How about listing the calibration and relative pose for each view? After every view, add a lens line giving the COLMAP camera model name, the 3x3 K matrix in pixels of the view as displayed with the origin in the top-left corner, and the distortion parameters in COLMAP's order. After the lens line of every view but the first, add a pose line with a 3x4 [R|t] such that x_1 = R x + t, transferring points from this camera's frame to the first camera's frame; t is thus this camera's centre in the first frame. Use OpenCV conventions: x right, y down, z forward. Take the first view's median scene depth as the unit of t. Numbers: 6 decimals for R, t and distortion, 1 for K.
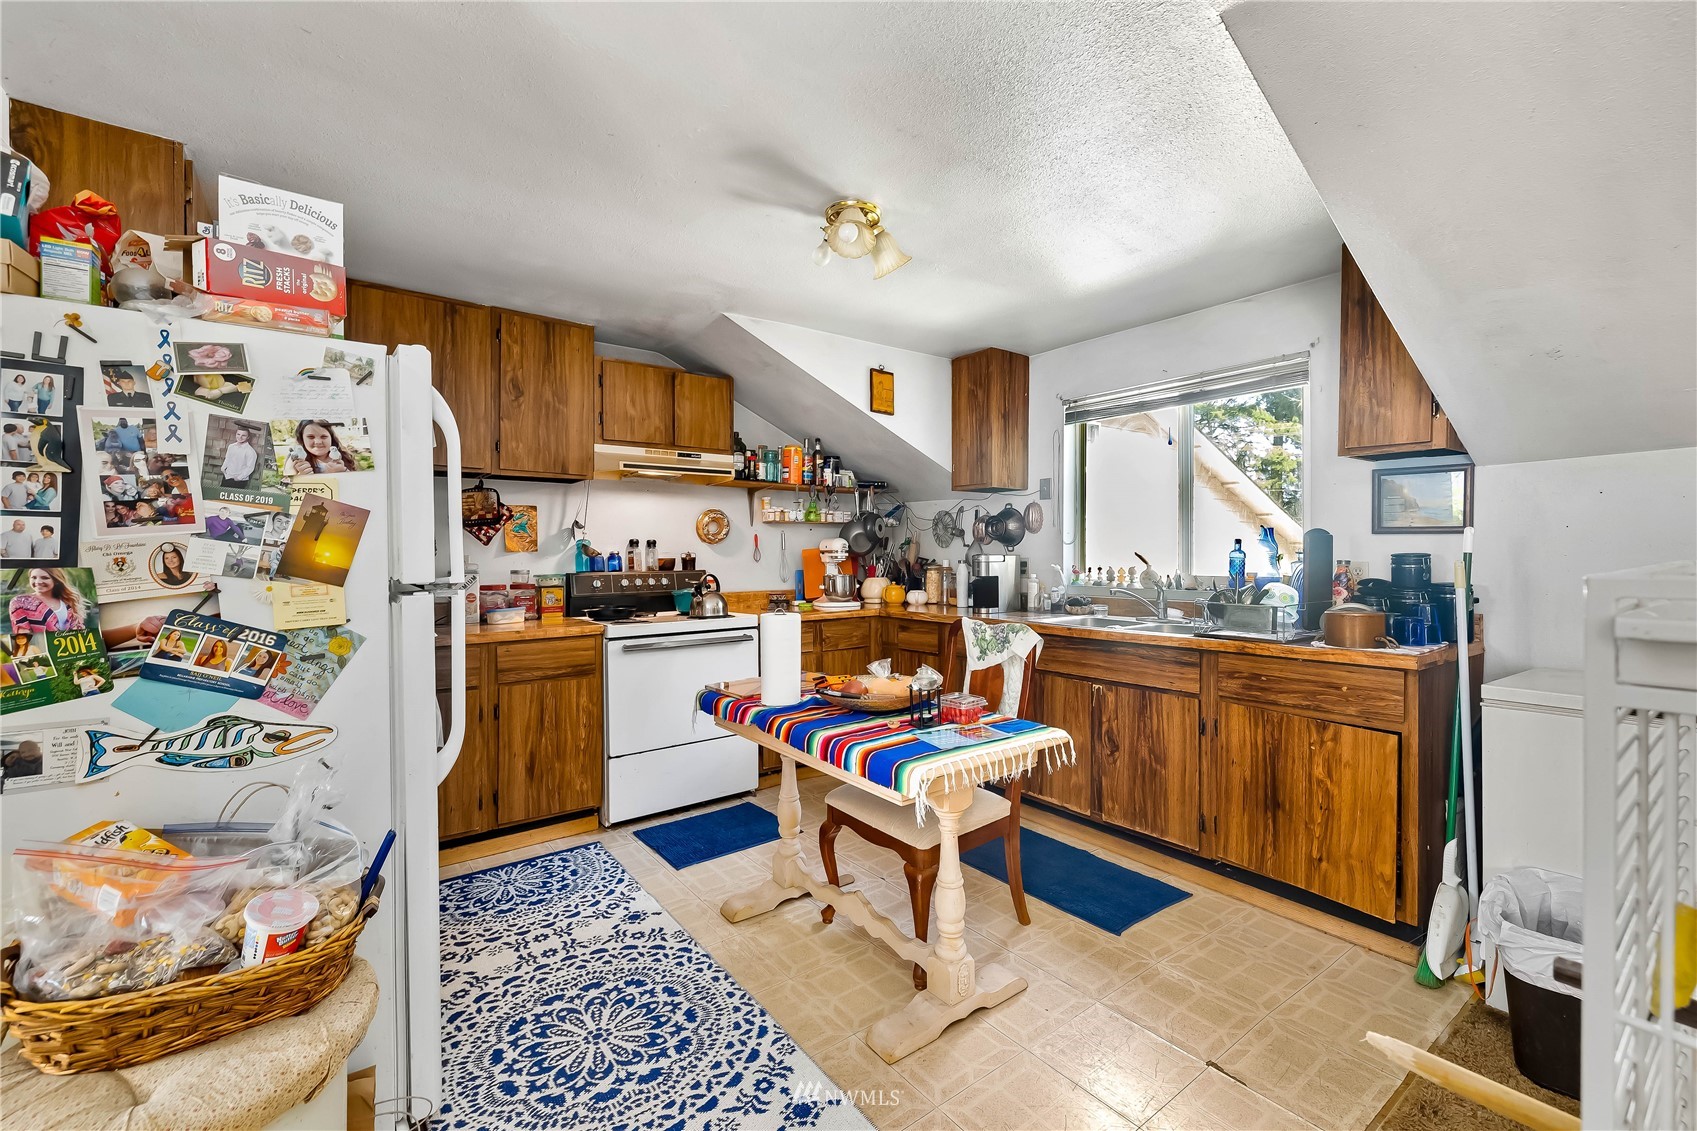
lens RADIAL K [[719.4, 0, 846.0], [0, 719.4, 556.9], [0, 0, 1]] dist [-0.002178, -0.000157]
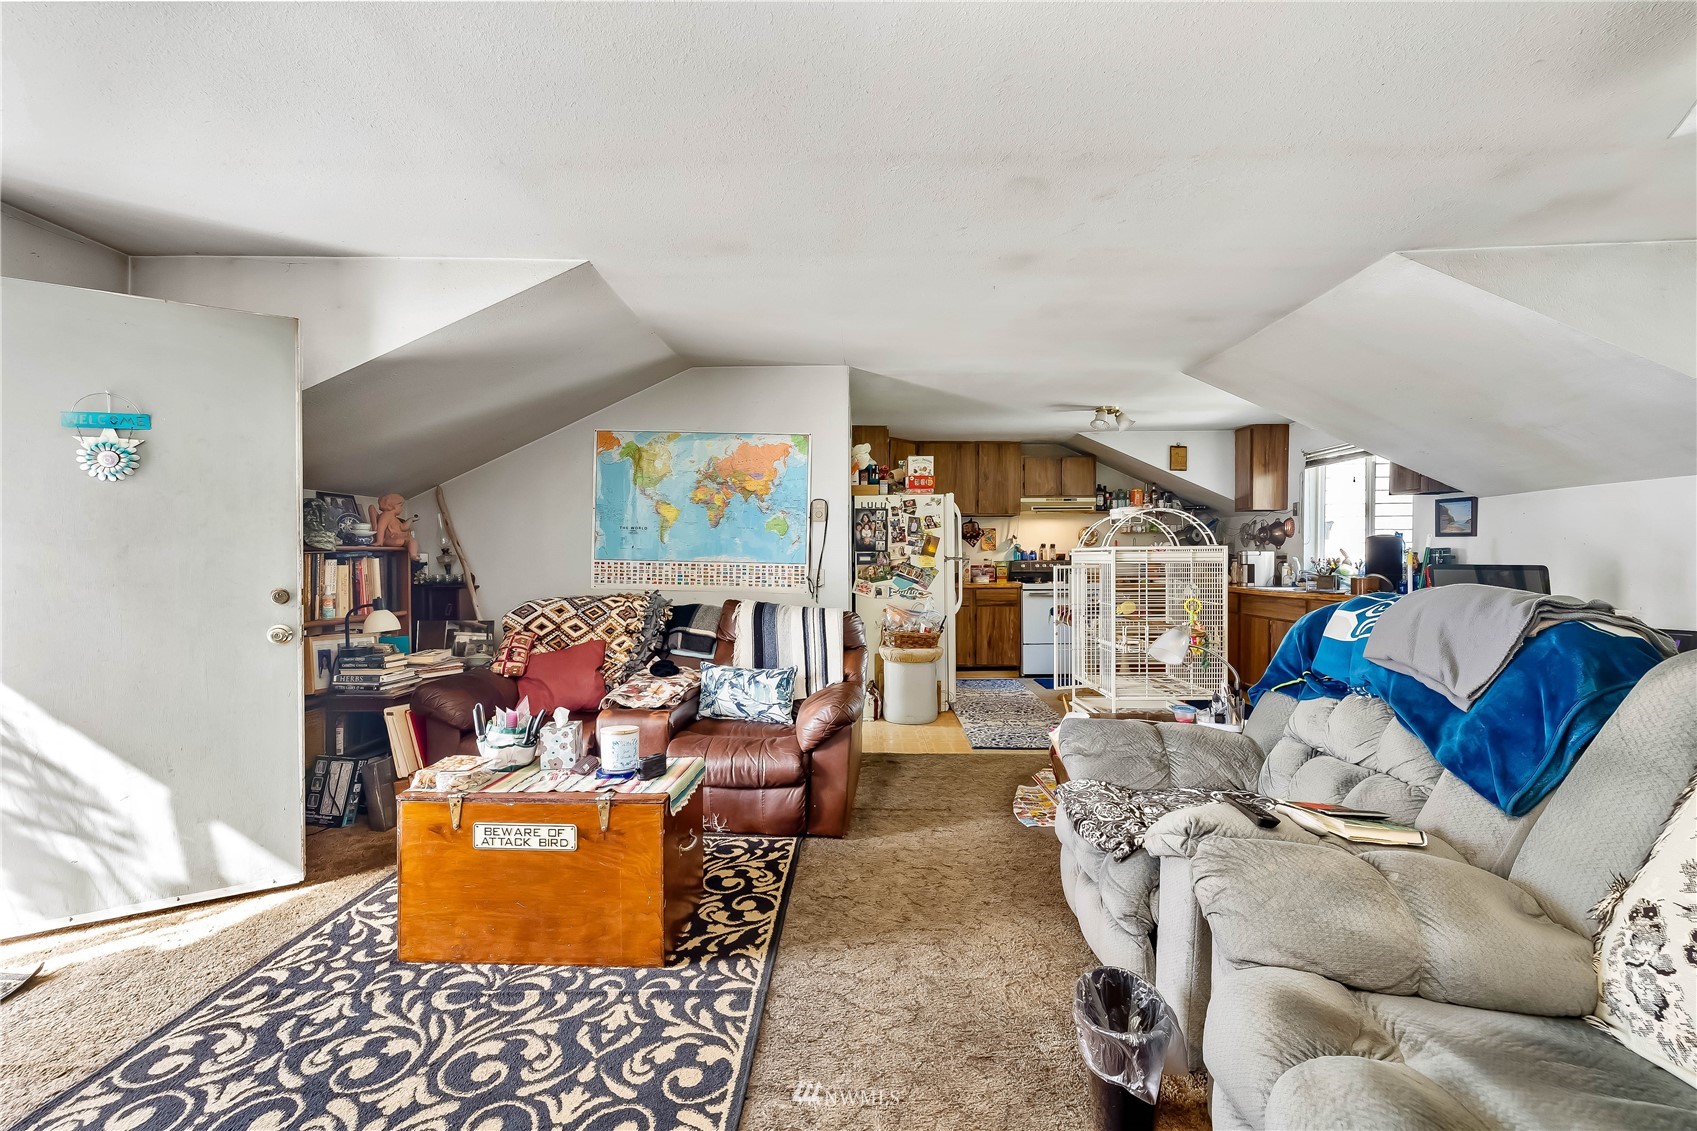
lens RADIAL K [[719.4, 0, 844.3], [0, 719.4, 560.9], [0, 0, 1]] dist [-0.002178, -0.000157]
pose [[0.788184, 0.005337, -0.615417, 0.654593], [-0.004066, 0.999986, 0.003464, 0.024107], [0.615426, -0.000228, 0.788194, -1.180618]]
